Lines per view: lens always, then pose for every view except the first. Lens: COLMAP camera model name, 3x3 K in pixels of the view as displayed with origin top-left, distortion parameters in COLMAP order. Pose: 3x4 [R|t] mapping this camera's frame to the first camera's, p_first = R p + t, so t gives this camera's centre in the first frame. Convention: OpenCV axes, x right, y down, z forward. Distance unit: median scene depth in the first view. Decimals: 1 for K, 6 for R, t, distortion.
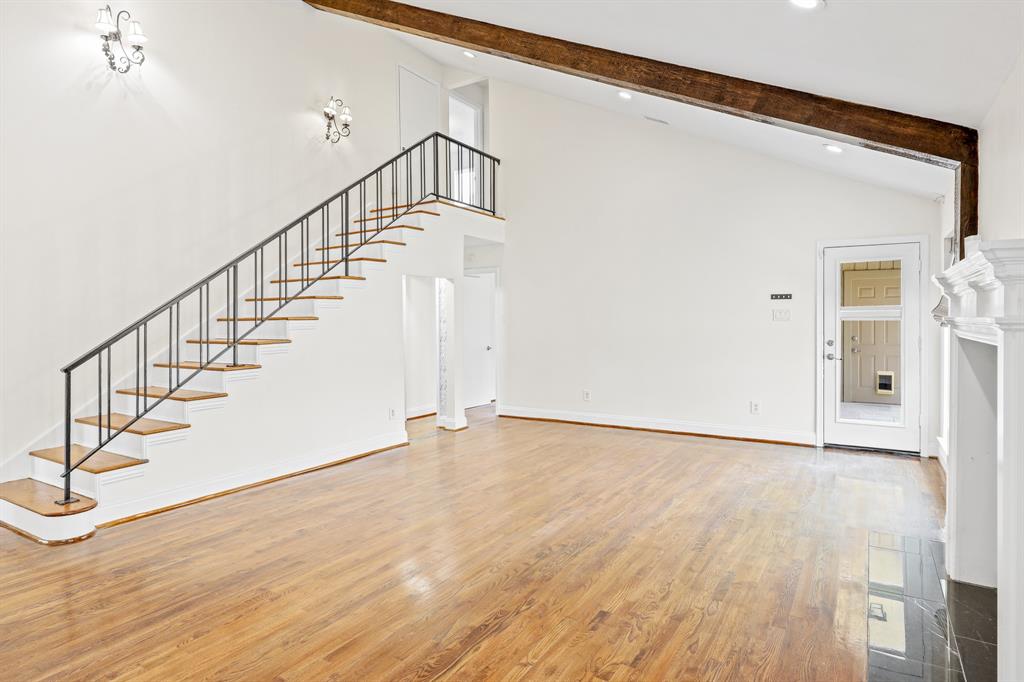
lens RADIAL K [[574.8, 0, 513.5], [0, 574.8, 323.7], [0, 0, 1]] dist [-0.001205, -0.000057]
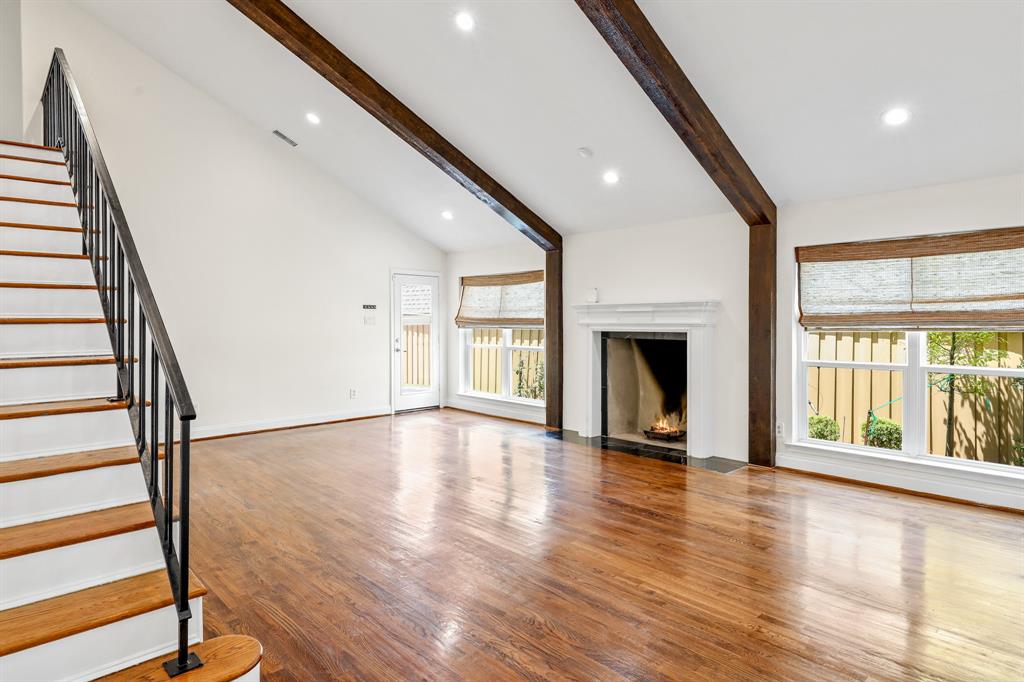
lens RADIAL K [[574.8, 0, 513.5], [0, 574.8, 323.7], [0, 0, 1]] dist [-0.001205, -0.000057]
pose [[0.256183, 0.001886, 0.966626, -1.072853], [0.007166, 0.999967, -0.003850, -0.000917], [-0.966602, 0.007913, 0.256161, 0.501483]]
